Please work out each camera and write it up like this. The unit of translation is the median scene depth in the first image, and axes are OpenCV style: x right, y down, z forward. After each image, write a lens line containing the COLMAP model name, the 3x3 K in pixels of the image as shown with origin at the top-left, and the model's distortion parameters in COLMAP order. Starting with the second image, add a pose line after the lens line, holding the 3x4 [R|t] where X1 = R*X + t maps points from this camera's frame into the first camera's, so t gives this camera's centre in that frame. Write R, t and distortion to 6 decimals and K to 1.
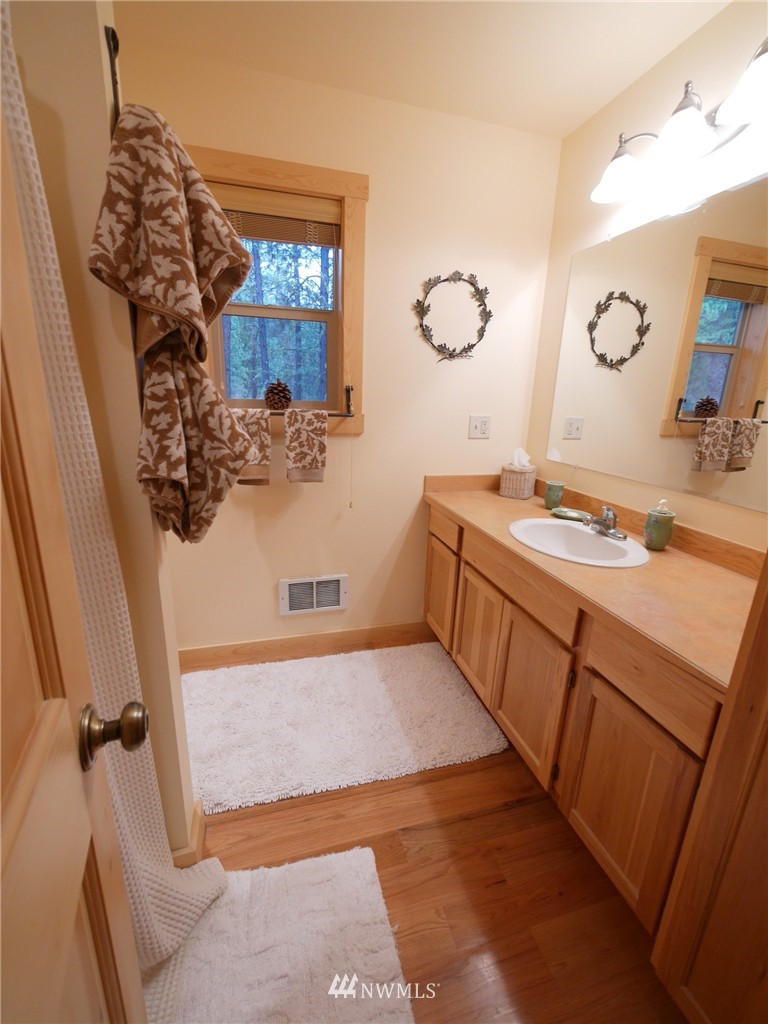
lens RADIAL K [[424.4, 0, 386.7], [0, 424.4, 510.7], [0, 0, 1]] dist [-0.006013, 0.000301]
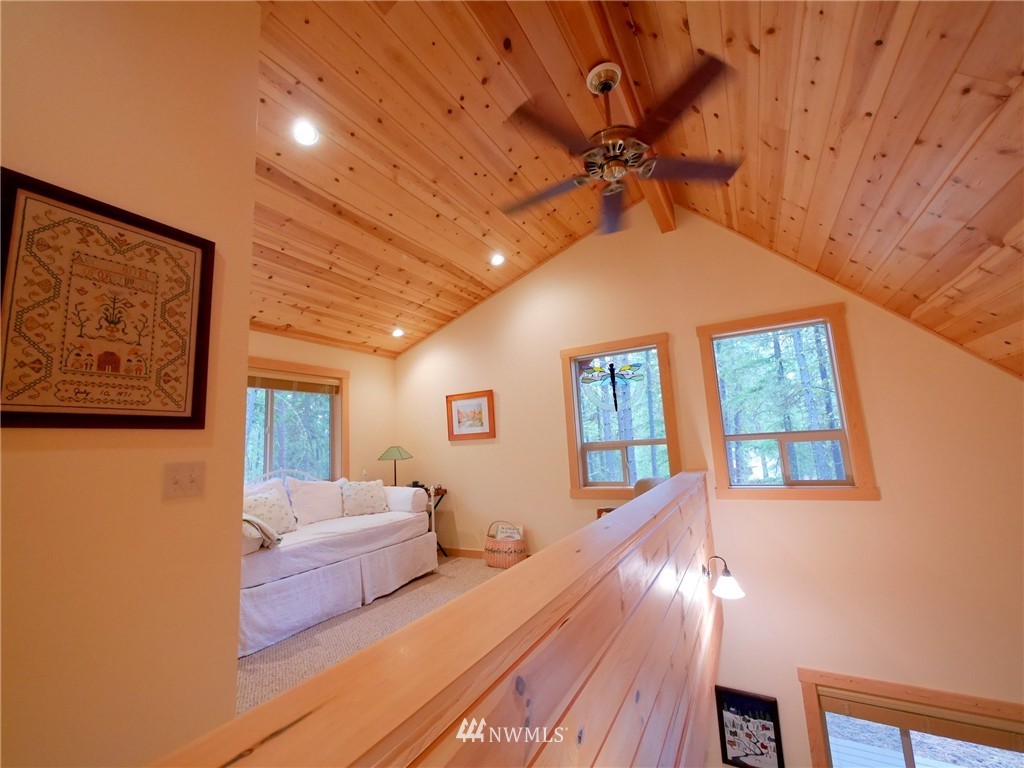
lens RADIAL K [[424.4, 0, 507.1], [0, 424.4, 383.4], [0, 0, 1]] dist [-0.006013, 0.000301]
pose [[0.710171, 0.031138, 0.703341, -1.206163], [0.264853, 0.913817, -0.307881, 0.359875], [-0.652312, 0.404930, 0.640719, -1.313883]]
